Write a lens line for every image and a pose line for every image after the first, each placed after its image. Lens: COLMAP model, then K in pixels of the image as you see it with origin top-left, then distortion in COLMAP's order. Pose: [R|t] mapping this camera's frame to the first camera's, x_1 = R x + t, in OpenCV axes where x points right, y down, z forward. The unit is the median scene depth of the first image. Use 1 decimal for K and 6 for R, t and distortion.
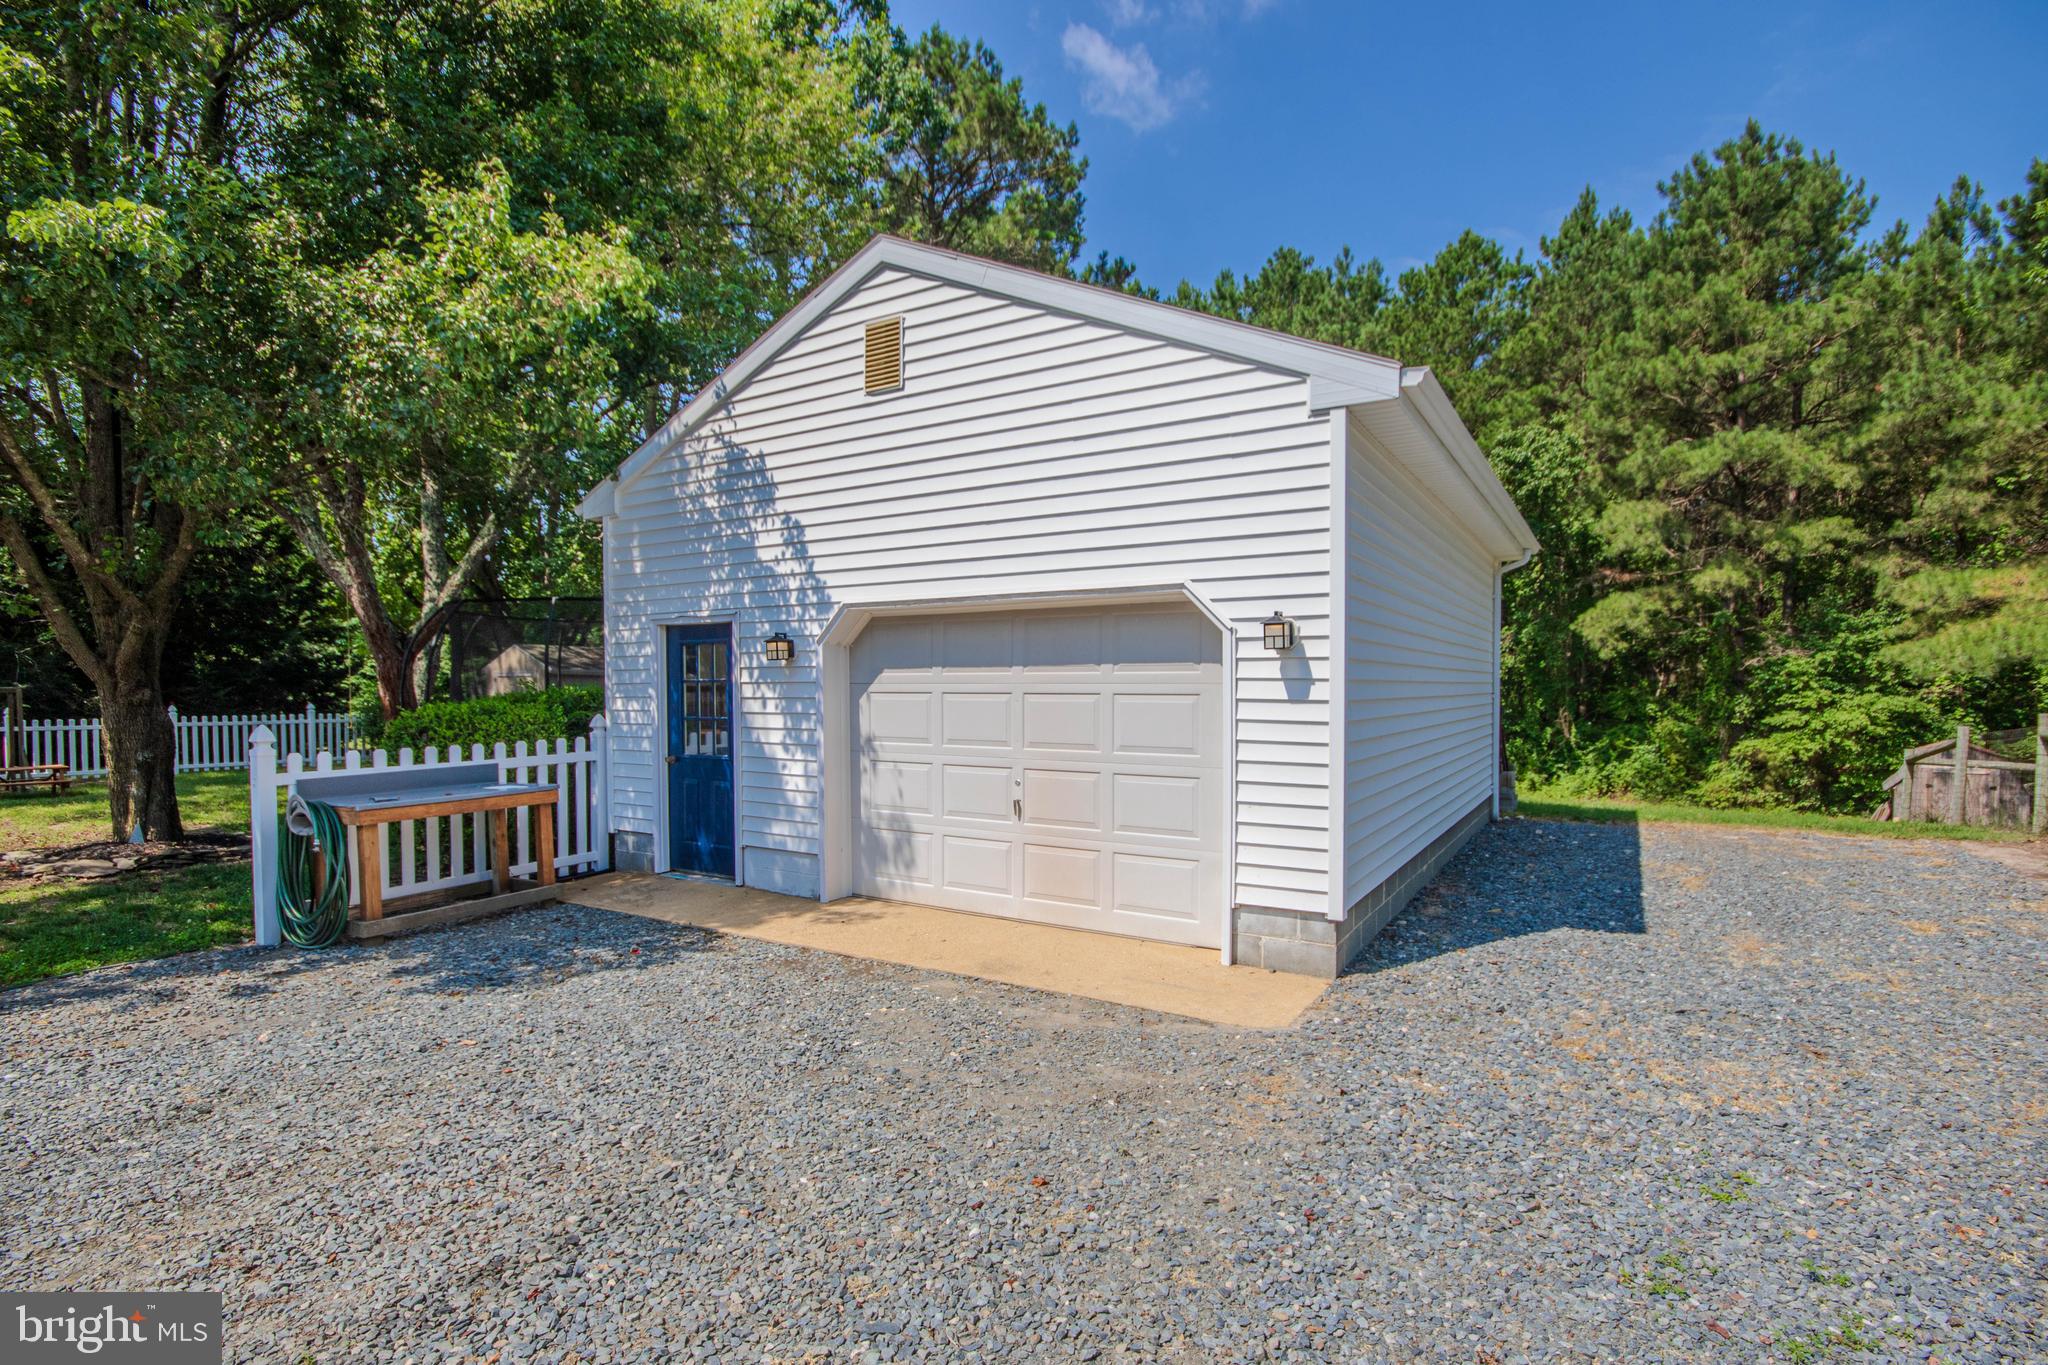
lens RADIAL K [[953.5, 0, 1004.2], [0, 953.5, 682.7], [0, 0, 1]] dist [0.031952, -0.005430]
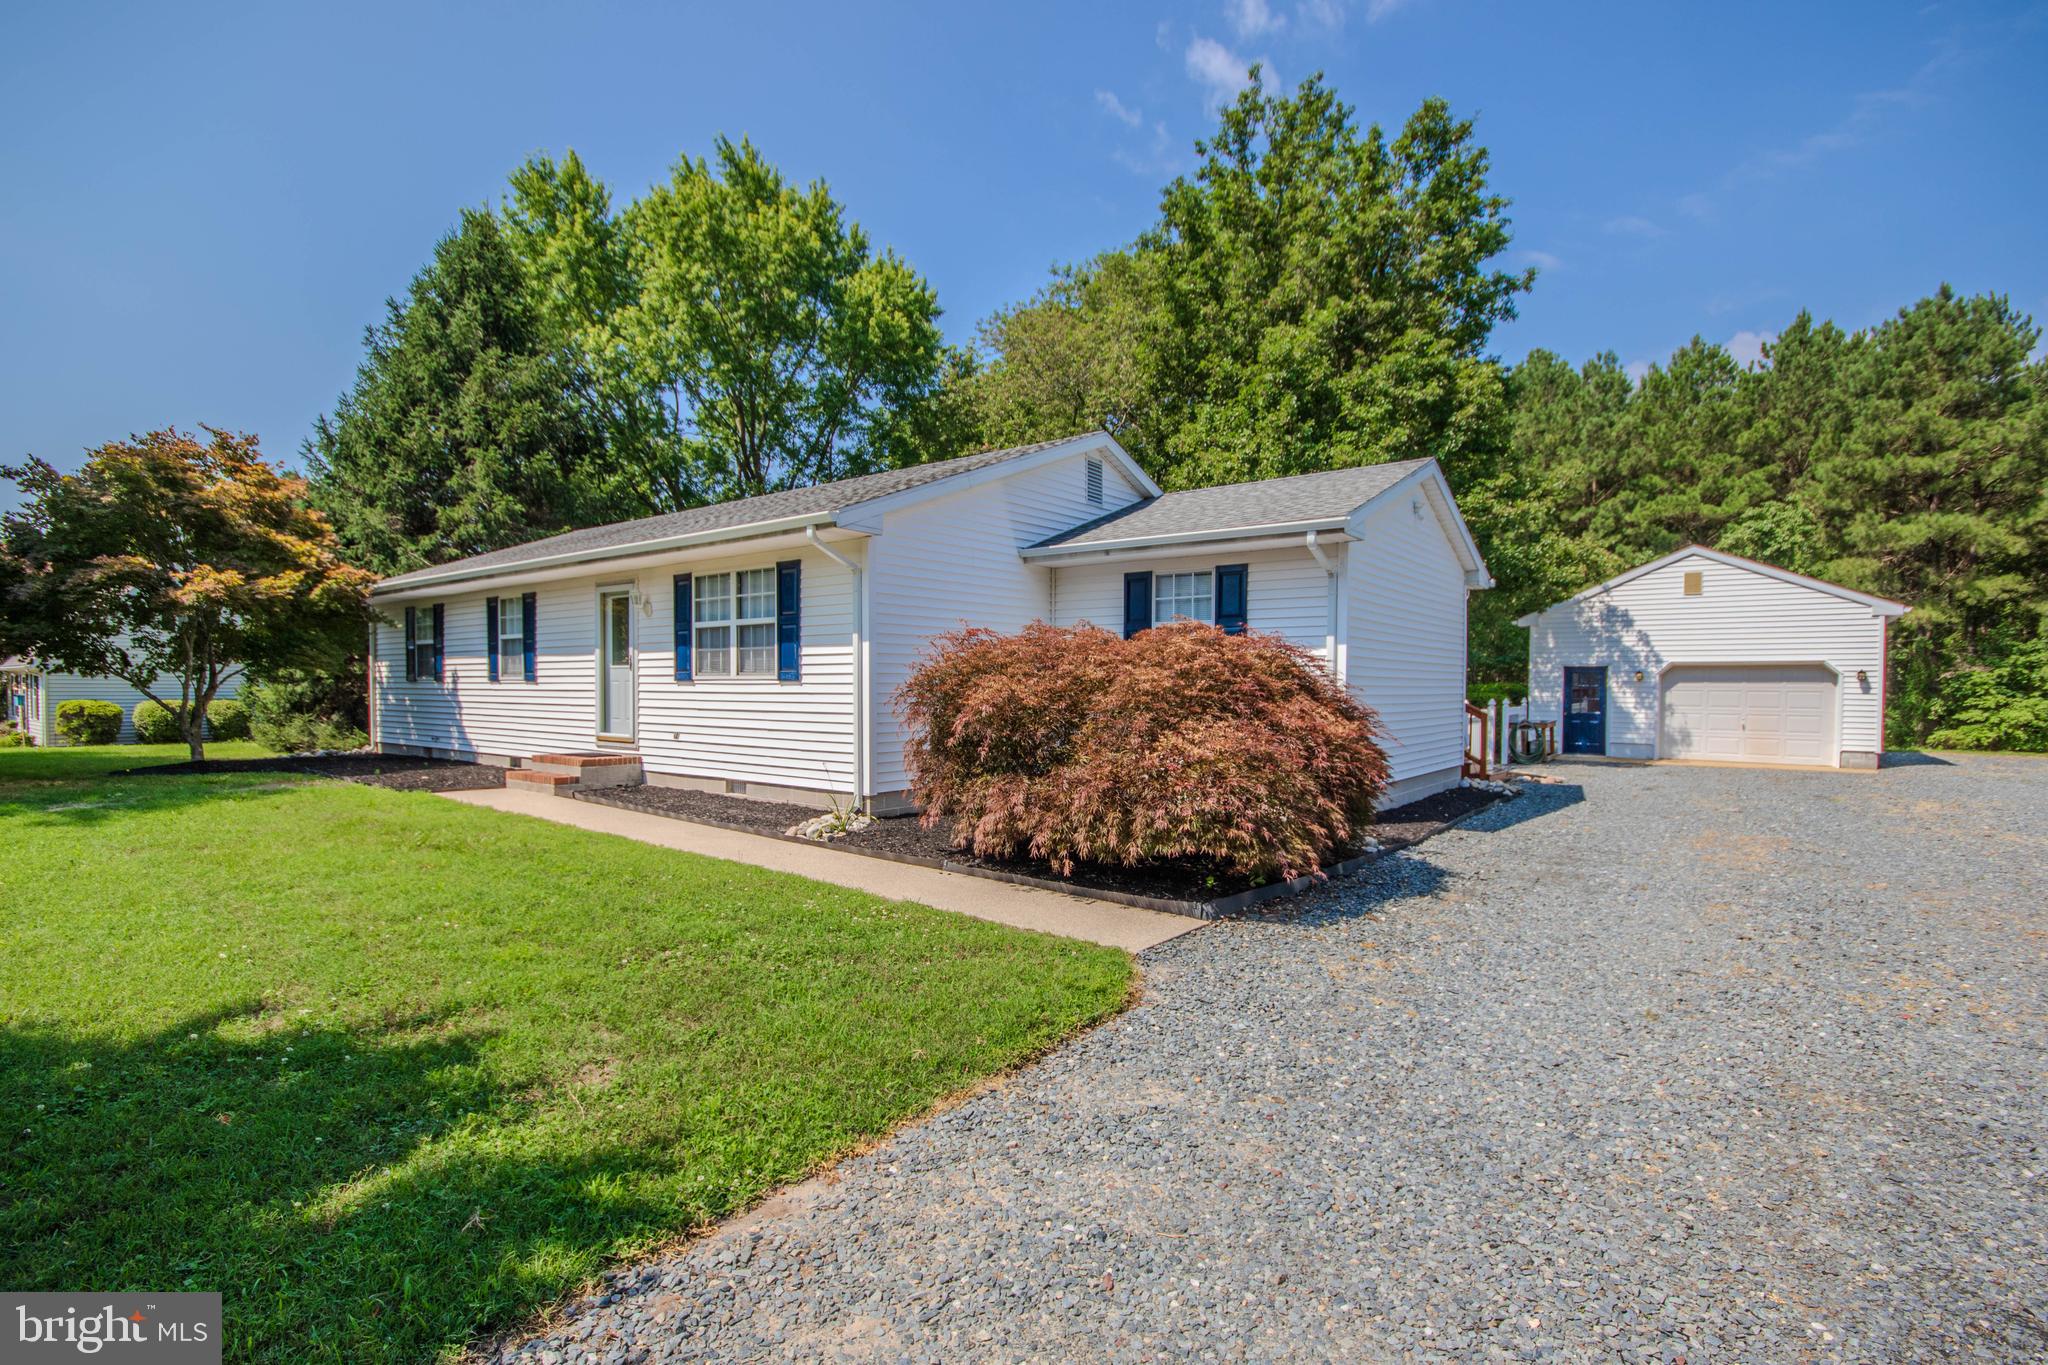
lens RADIAL K [[953.5, 0, 1038.9], [0, 953.5, 683.8], [0, 0, 1]] dist [0.031952, -0.005430]
pose [[0.997728, 0.007245, -0.066976, -0.456420], [-0.007250, 0.999974, 0.000164, 0.000841], [0.066976, 0.000322, 0.997755, -0.512726]]
